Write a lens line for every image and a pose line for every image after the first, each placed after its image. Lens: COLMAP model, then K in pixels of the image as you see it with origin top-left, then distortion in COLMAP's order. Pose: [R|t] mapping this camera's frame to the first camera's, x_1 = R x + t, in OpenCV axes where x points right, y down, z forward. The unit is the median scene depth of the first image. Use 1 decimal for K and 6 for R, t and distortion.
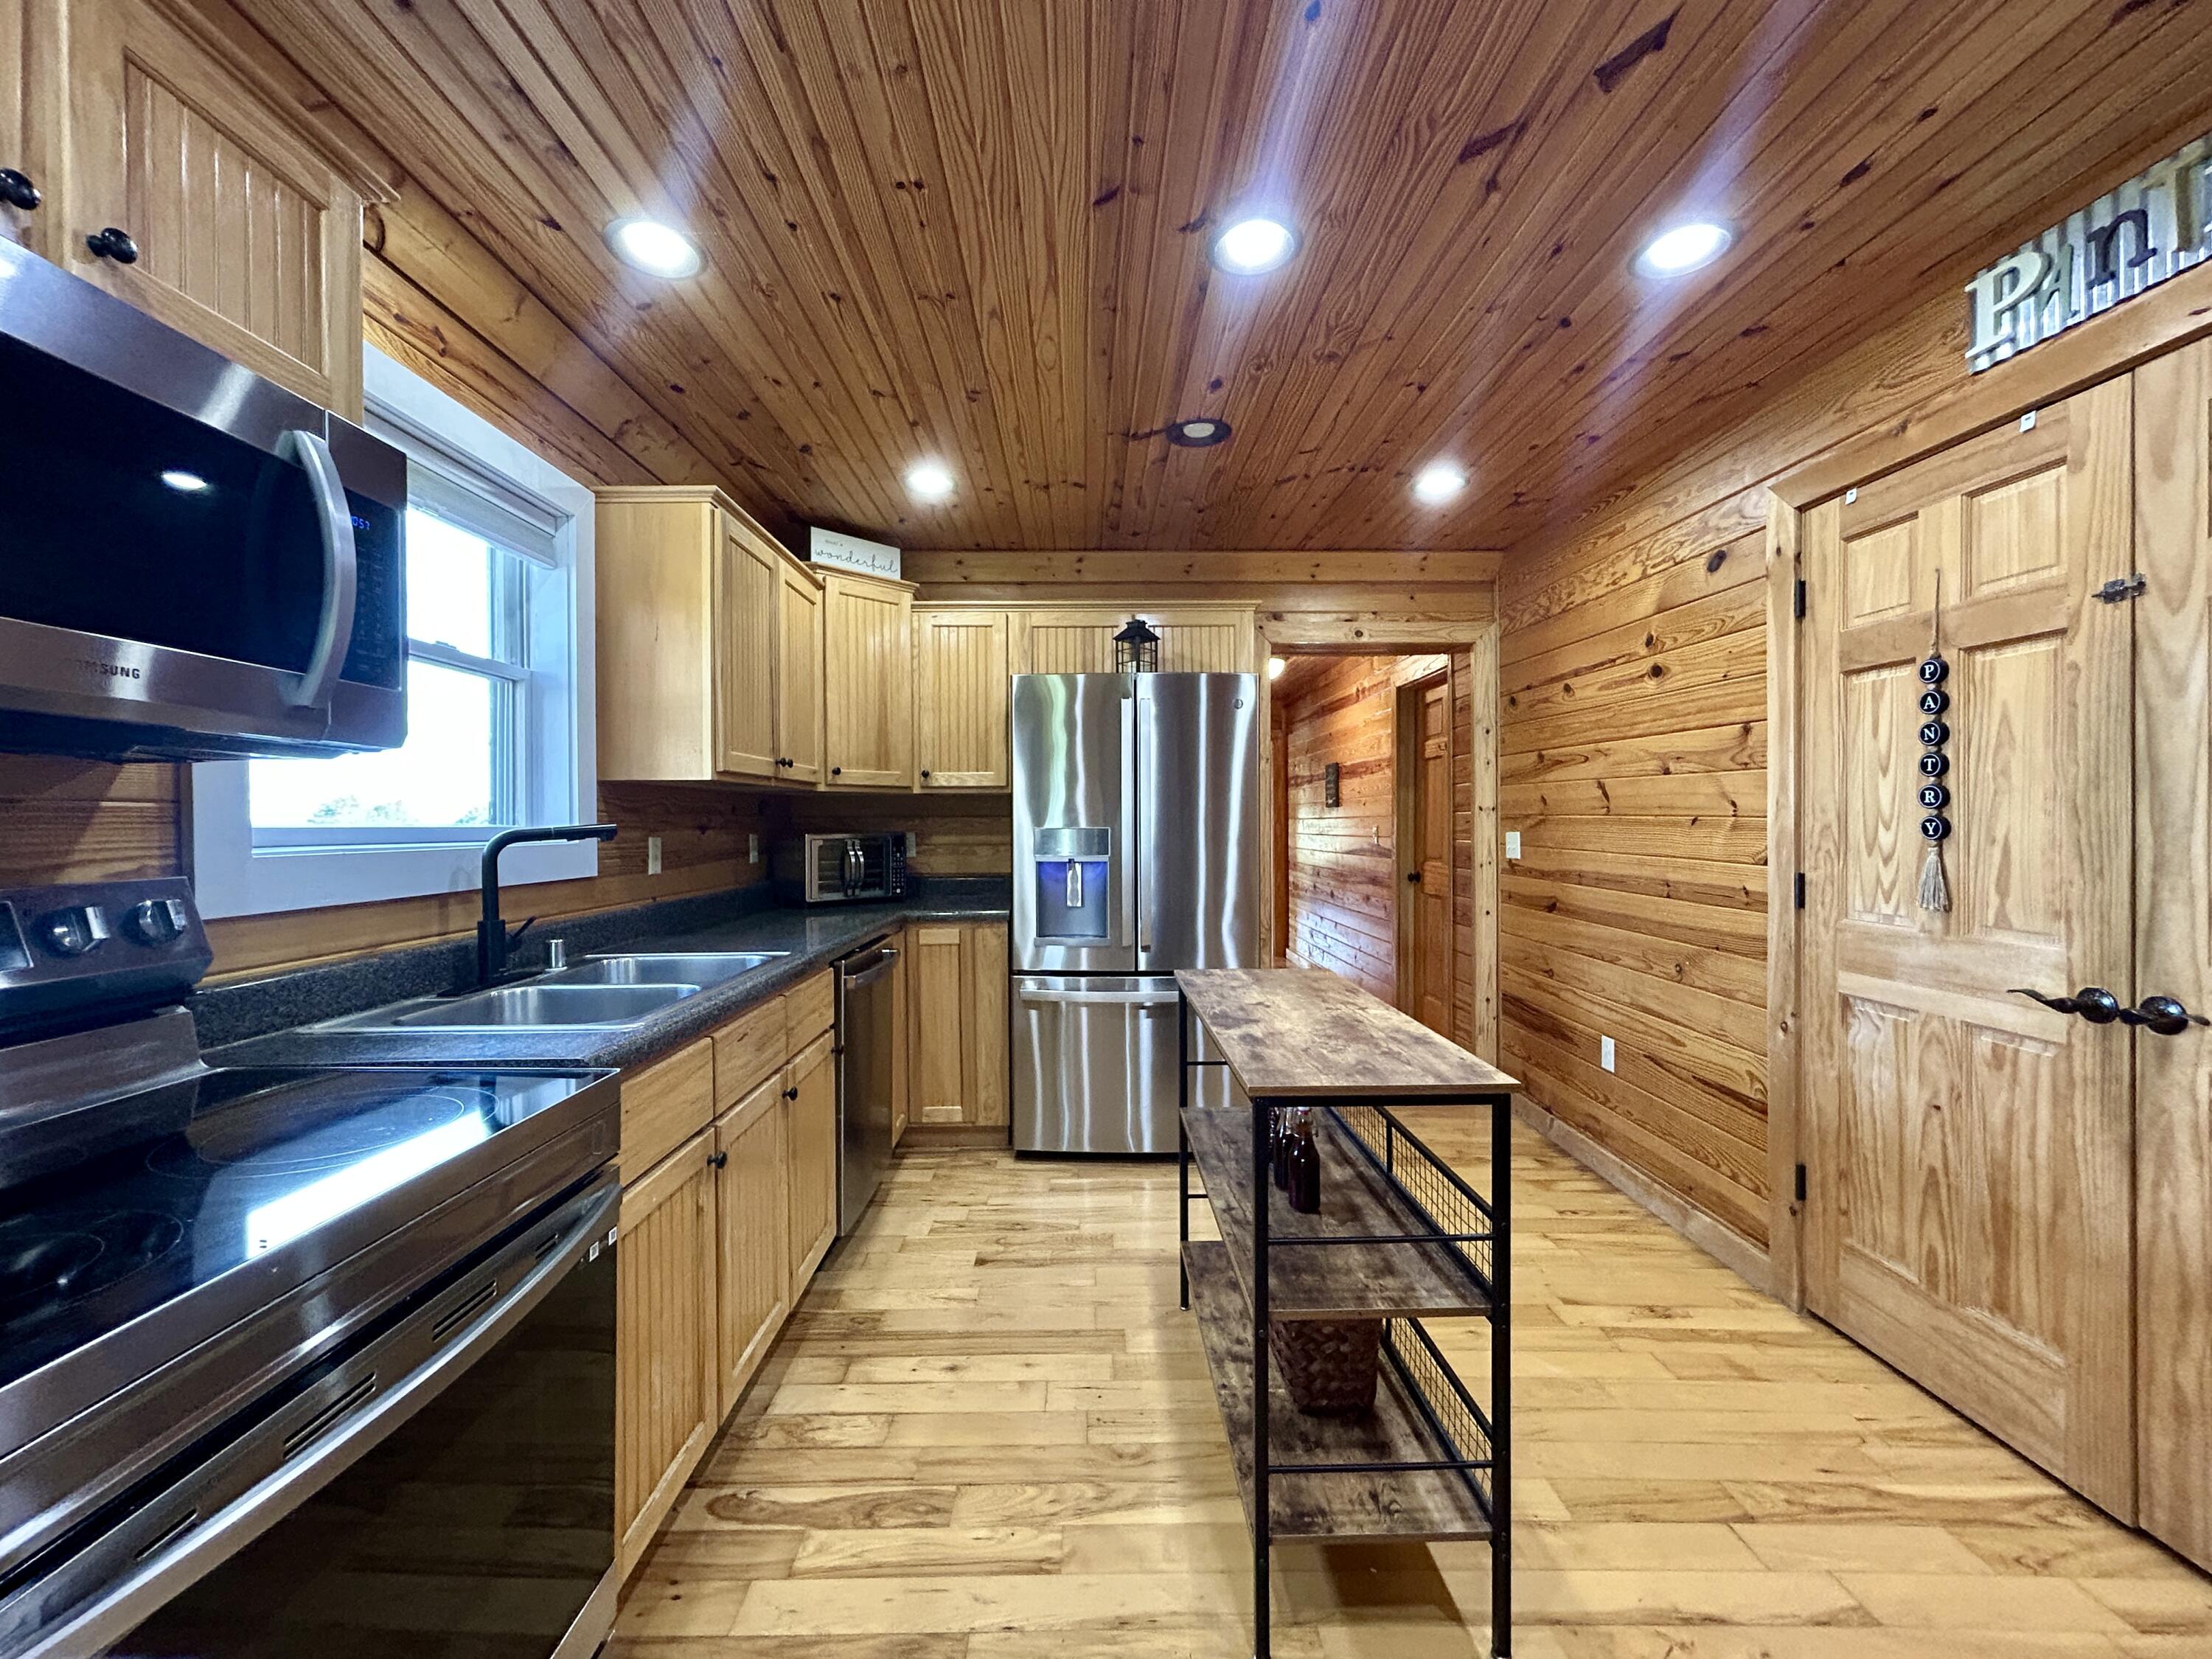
lens RADIAL K [[890.3, 0, 1096.8], [0, 890.3, 824.8], [0, 0, 1]] dist [-0.001656, 0.000590]
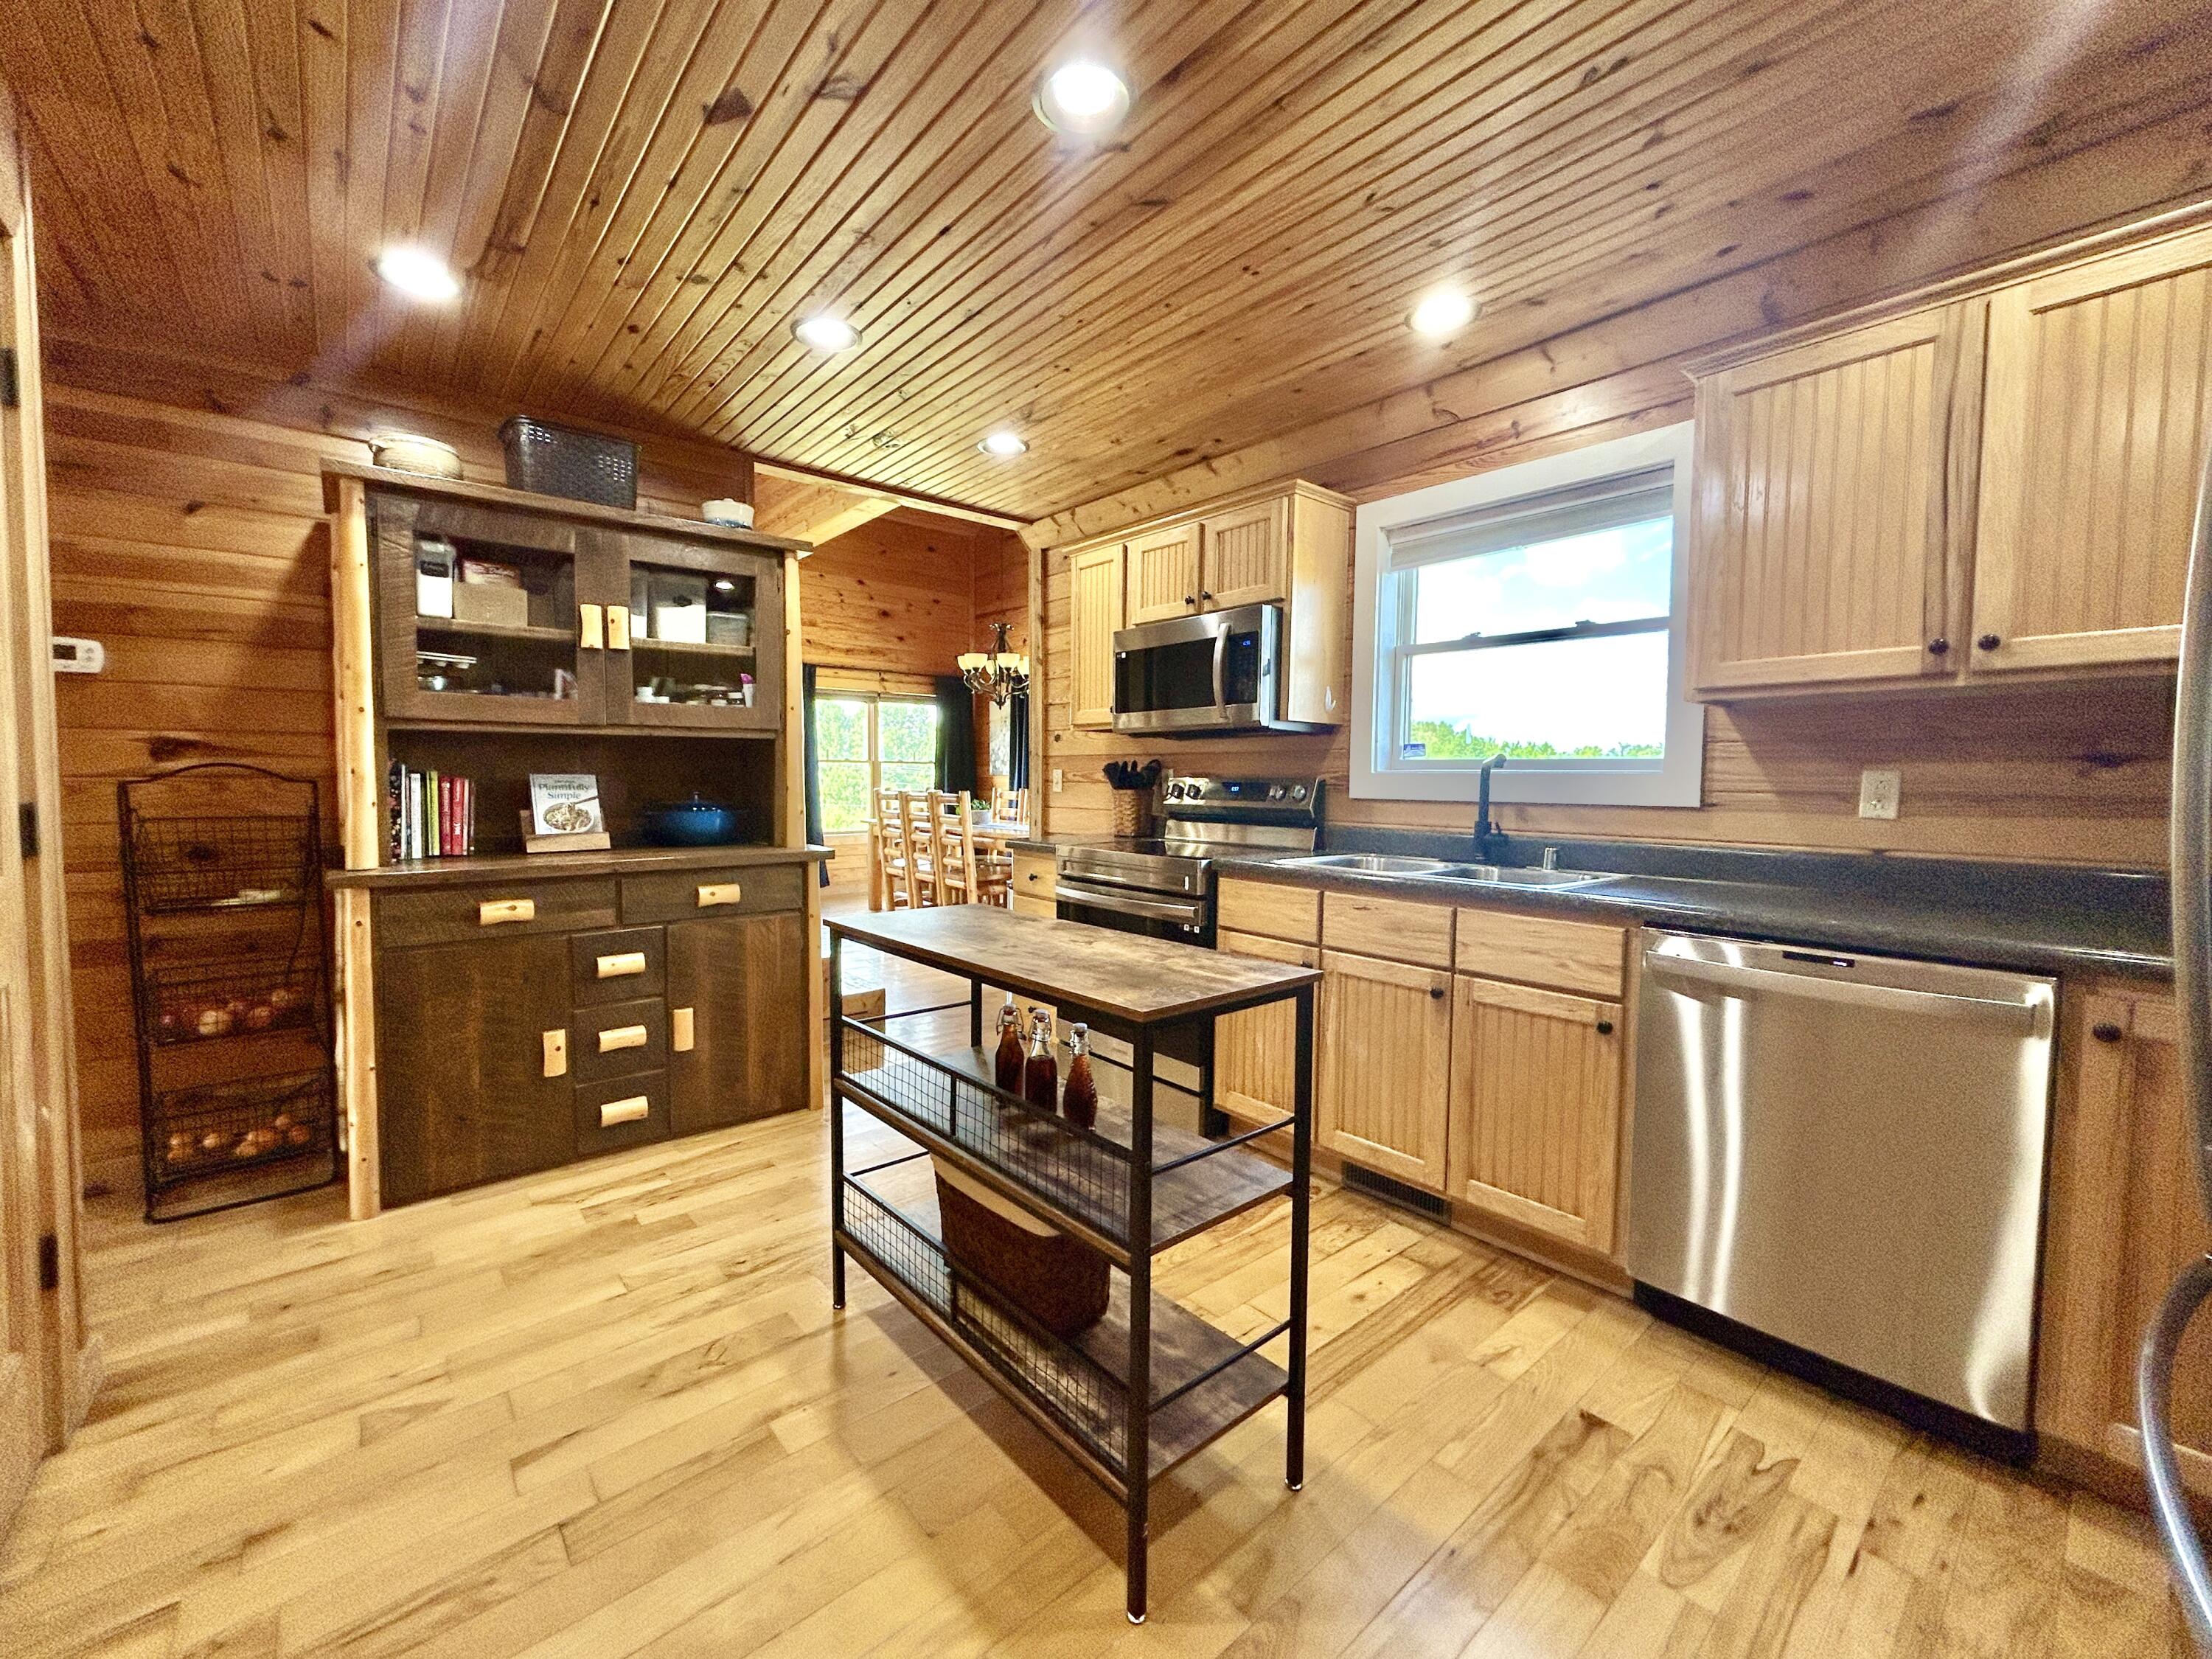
lens RADIAL K [[890.3, 0, 1096.8], [0, 890.3, 824.8], [0, 0, 1]] dist [-0.001656, 0.000590]
pose [[-0.771690, 0.033197, -0.635131, 0.626485], [-0.001751, 0.998522, 0.054318, 0.029129], [0.635996, 0.043028, -0.770492, 1.445300]]
